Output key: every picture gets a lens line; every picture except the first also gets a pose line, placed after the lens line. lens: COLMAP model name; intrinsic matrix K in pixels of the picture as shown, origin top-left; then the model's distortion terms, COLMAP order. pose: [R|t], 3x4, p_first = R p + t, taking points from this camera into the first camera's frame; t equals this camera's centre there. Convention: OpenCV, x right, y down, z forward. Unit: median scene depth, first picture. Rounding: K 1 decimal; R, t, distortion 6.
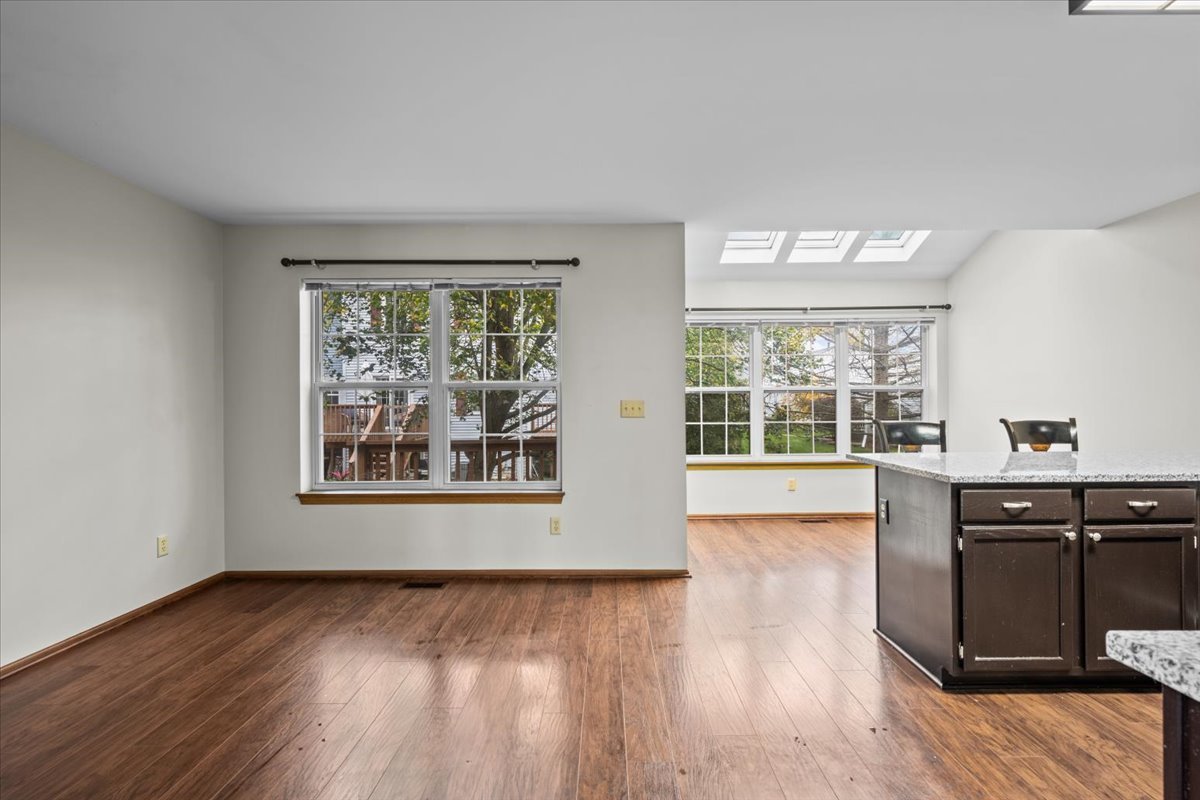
lens RADIAL K [[523.0, 0, 602.8], [0, 523.0, 404.8], [0, 0, 1]] dist [0.002504, 0.000318]
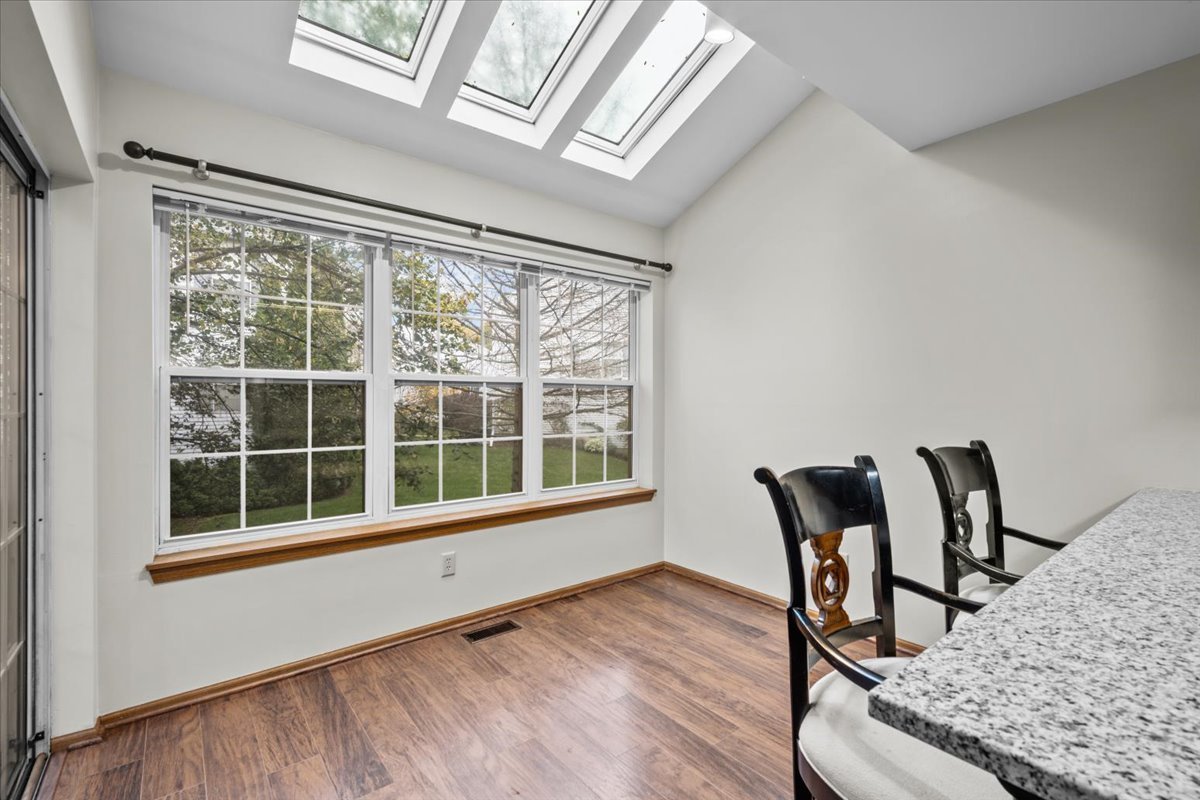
lens RADIAL K [[523.0, 0, 597.6], [0, 523.0, 400.8], [0, 0, 1]] dist [0.002504, 0.000318]
pose [[0.780707, 0.003270, 0.624888, 0.072045], [-0.003645, 0.999993, -0.000680, -0.003868], [-0.624886, -0.001747, 0.780714, 0.237451]]
